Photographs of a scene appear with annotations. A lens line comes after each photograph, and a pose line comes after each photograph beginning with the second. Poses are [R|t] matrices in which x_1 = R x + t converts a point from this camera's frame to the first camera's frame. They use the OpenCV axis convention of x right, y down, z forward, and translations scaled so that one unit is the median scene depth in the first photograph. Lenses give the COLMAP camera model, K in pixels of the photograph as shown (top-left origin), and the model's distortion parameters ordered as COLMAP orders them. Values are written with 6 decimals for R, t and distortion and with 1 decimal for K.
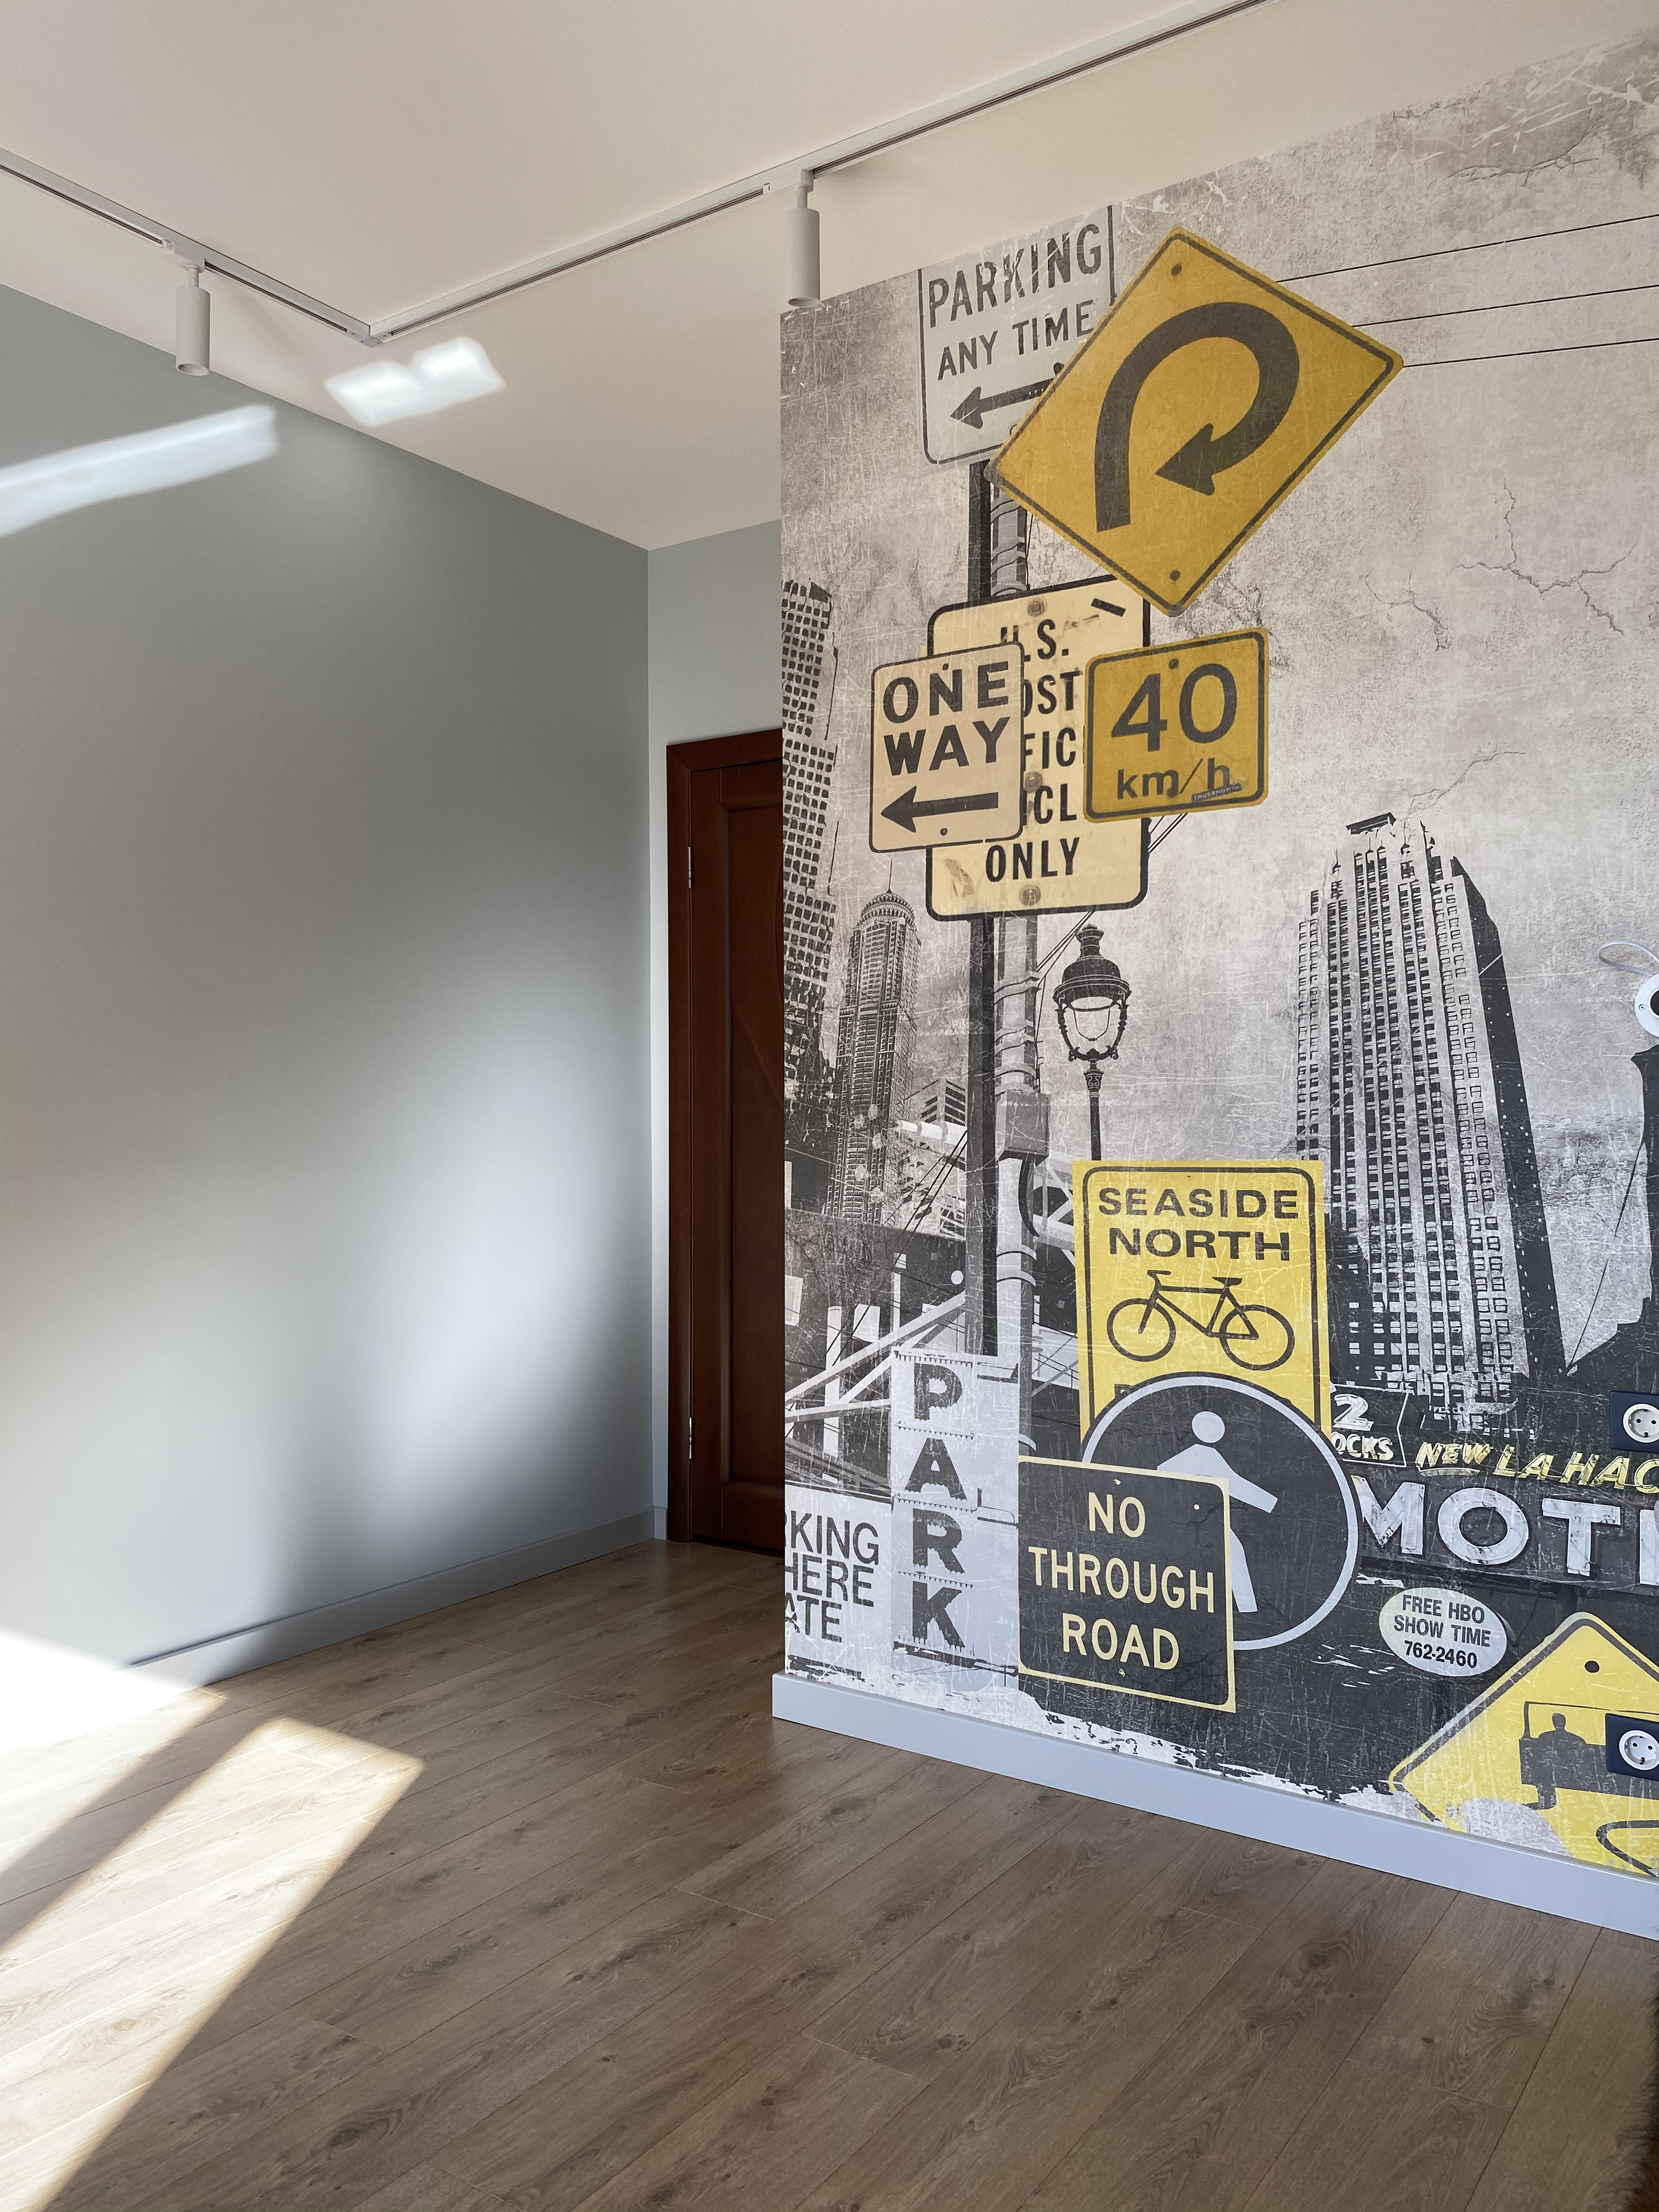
lens RADIAL K [[1699.6, 0, 824.8], [0, 1699.6, 1102.0], [0, 0, 1]] dist [0.009387, -0.007195]
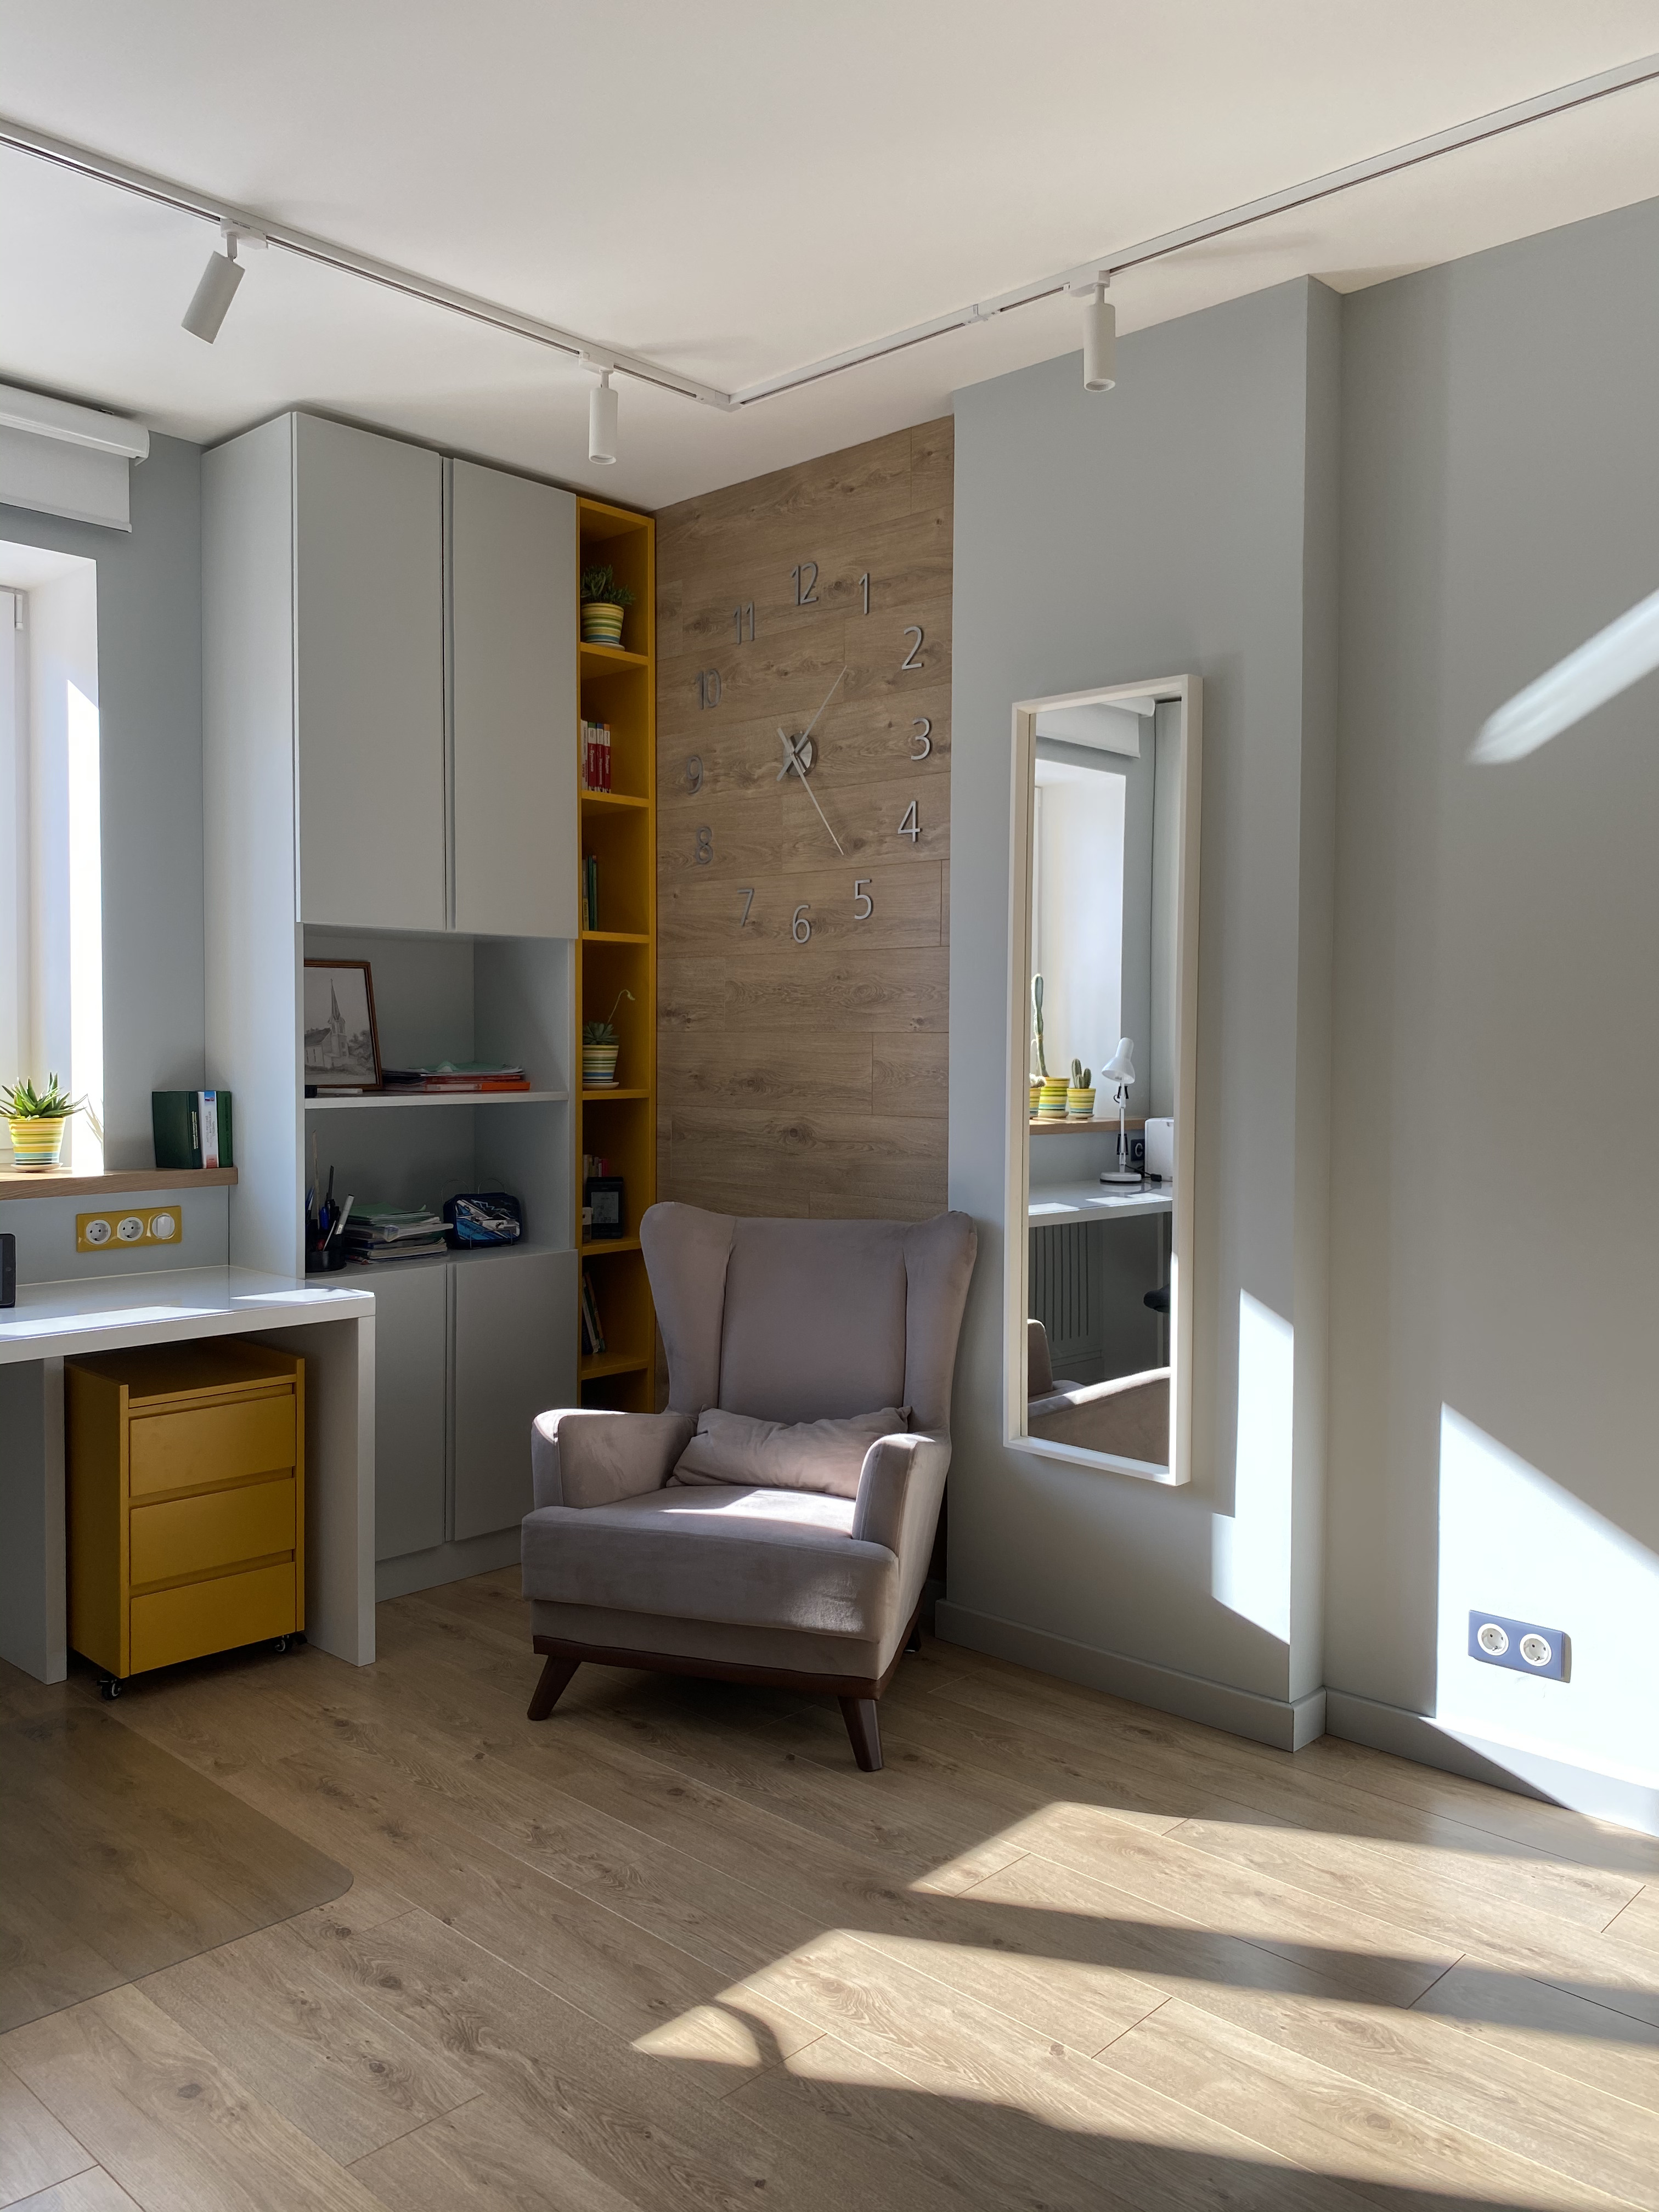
lens RADIAL K [[1695.7, 0, 816.6], [0, 1695.7, 1095.7], [0, 0, 1]] dist [0.085496, -0.137228]
pose [[-0.159441, 0.040637, -0.986371, 0.484935], [-0.002604, 0.999132, 0.041584, -0.061929], [0.987204, 0.009199, -0.159197, 0.722749]]
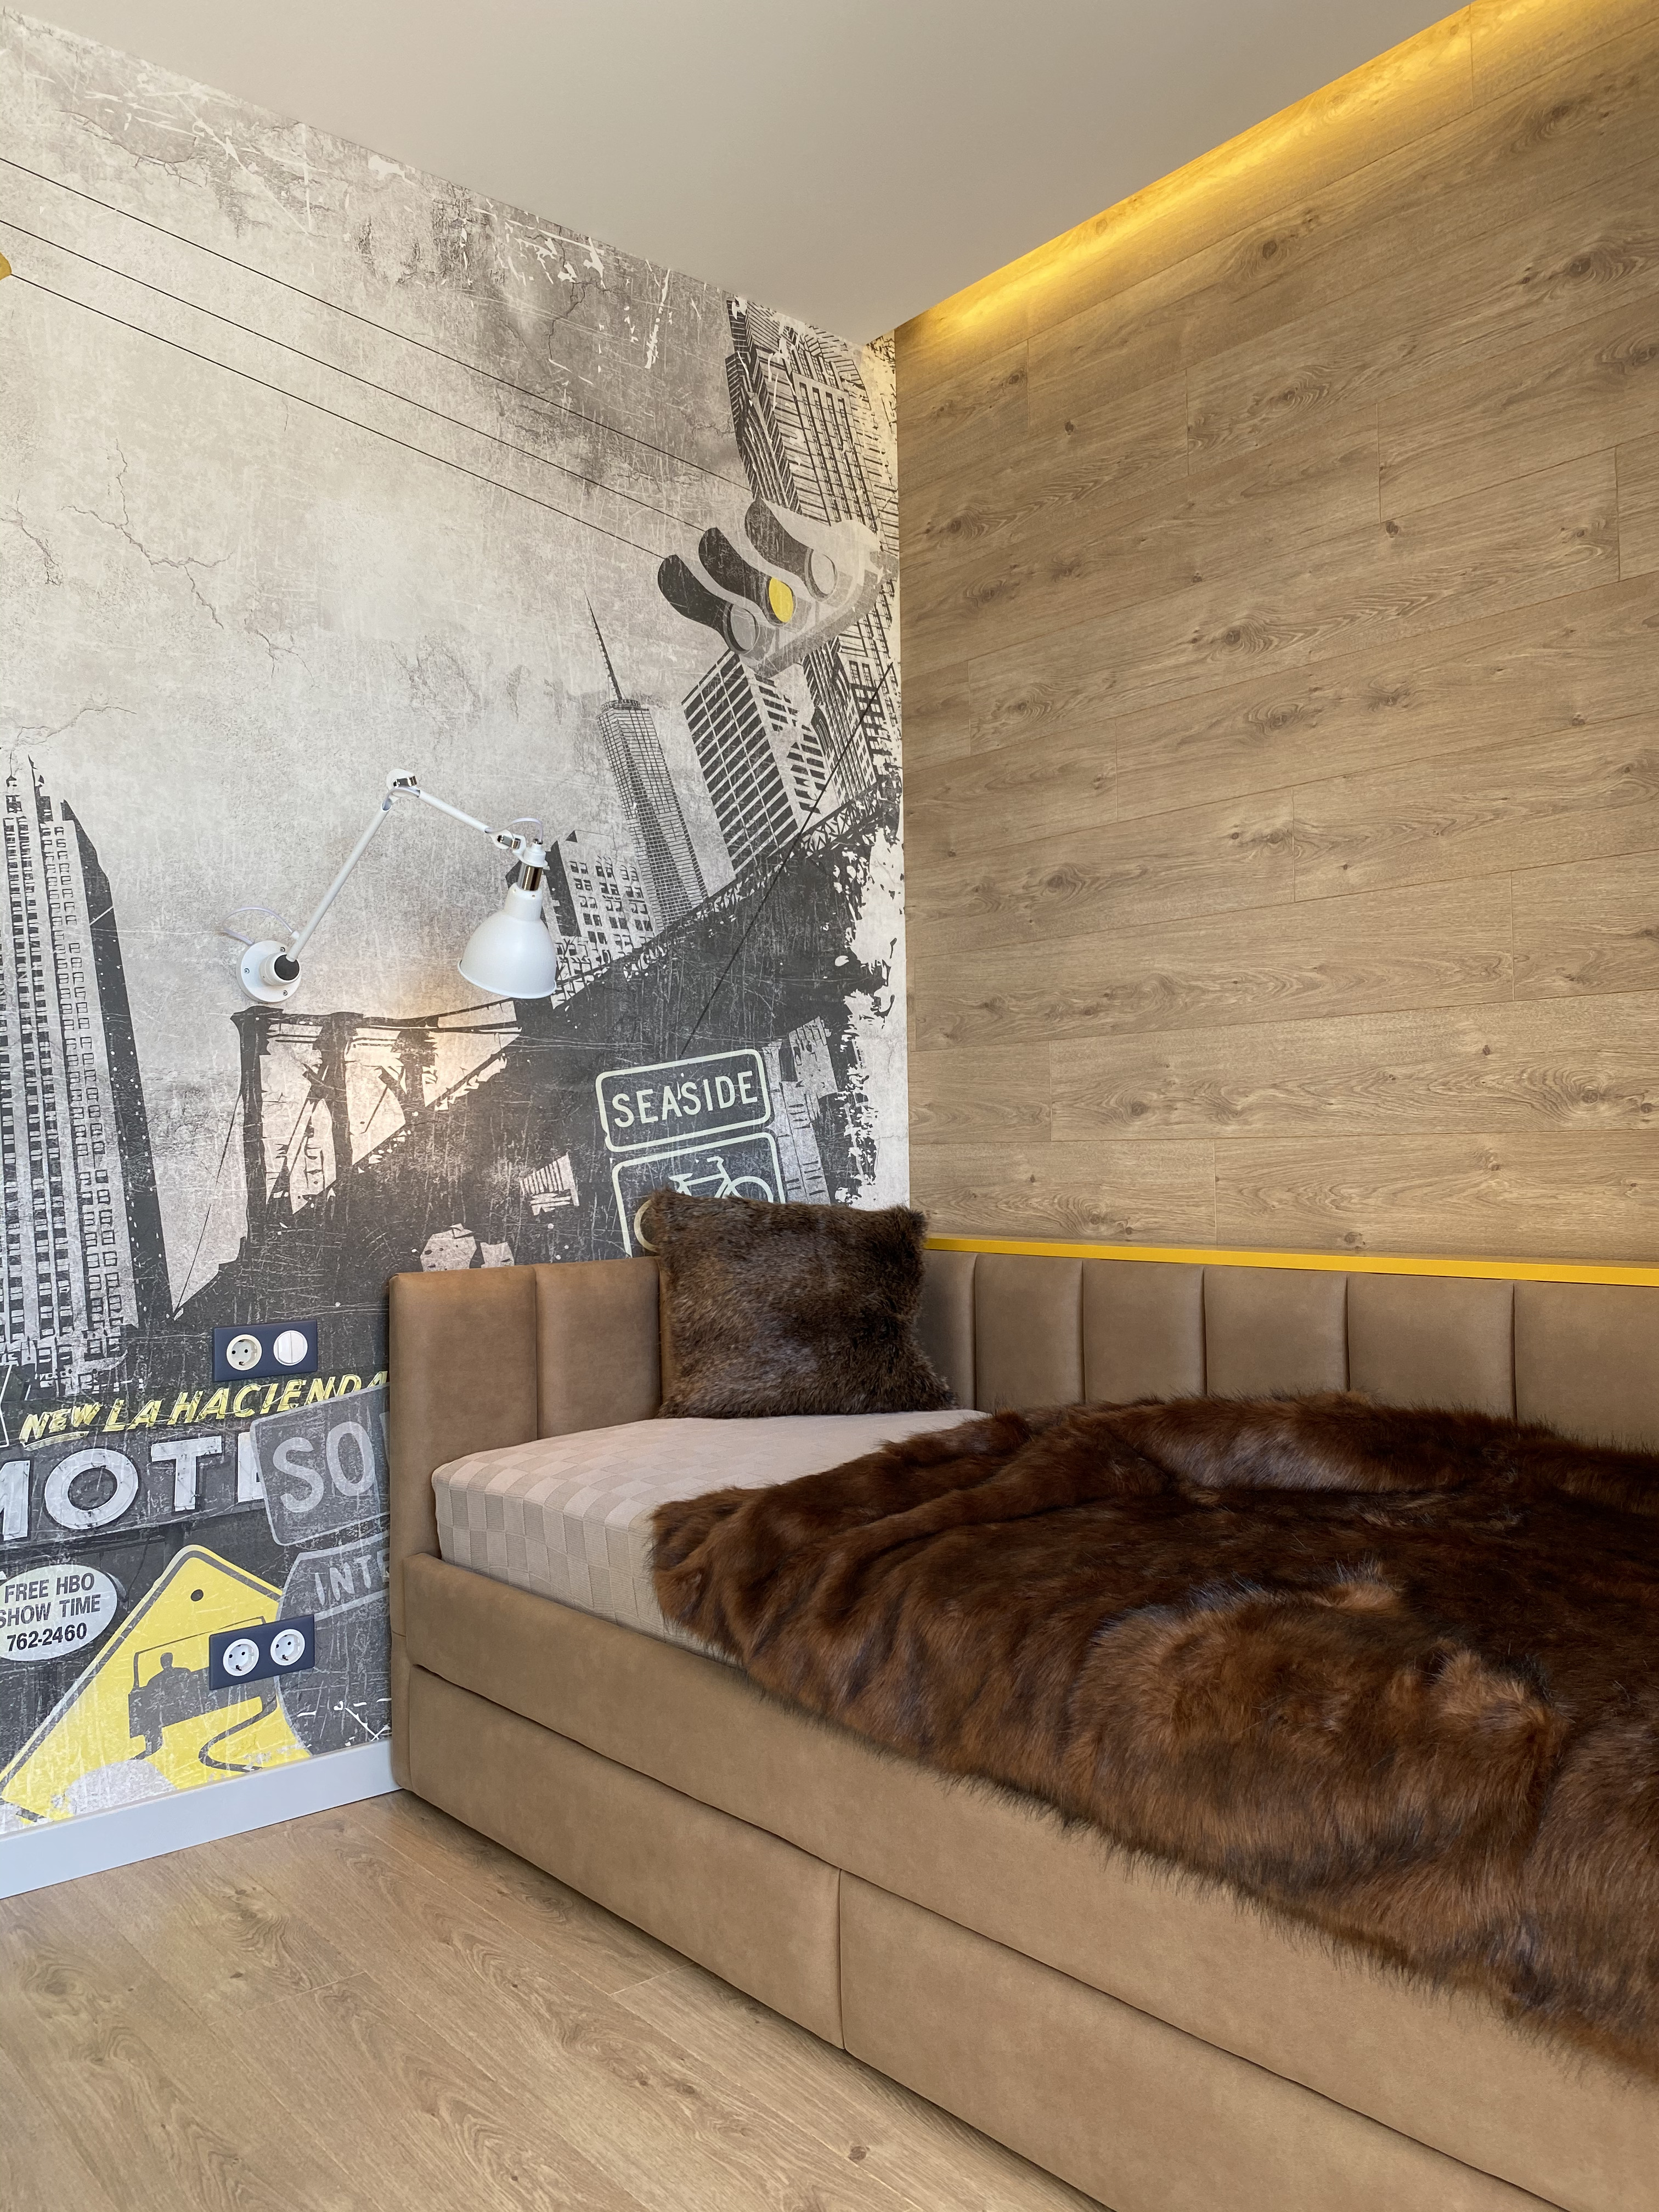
lens RADIAL K [[1684.8, 0, 822.4], [0, 1684.8, 1098.6], [0, 0, 1]] dist [0.019224, -0.022770]
pose [[0.268399, 0.032121, 0.962772, -0.440568], [0.013706, 0.999215, -0.037158, 0.068165], [-0.963210, 0.023169, 0.267749, 0.333605]]
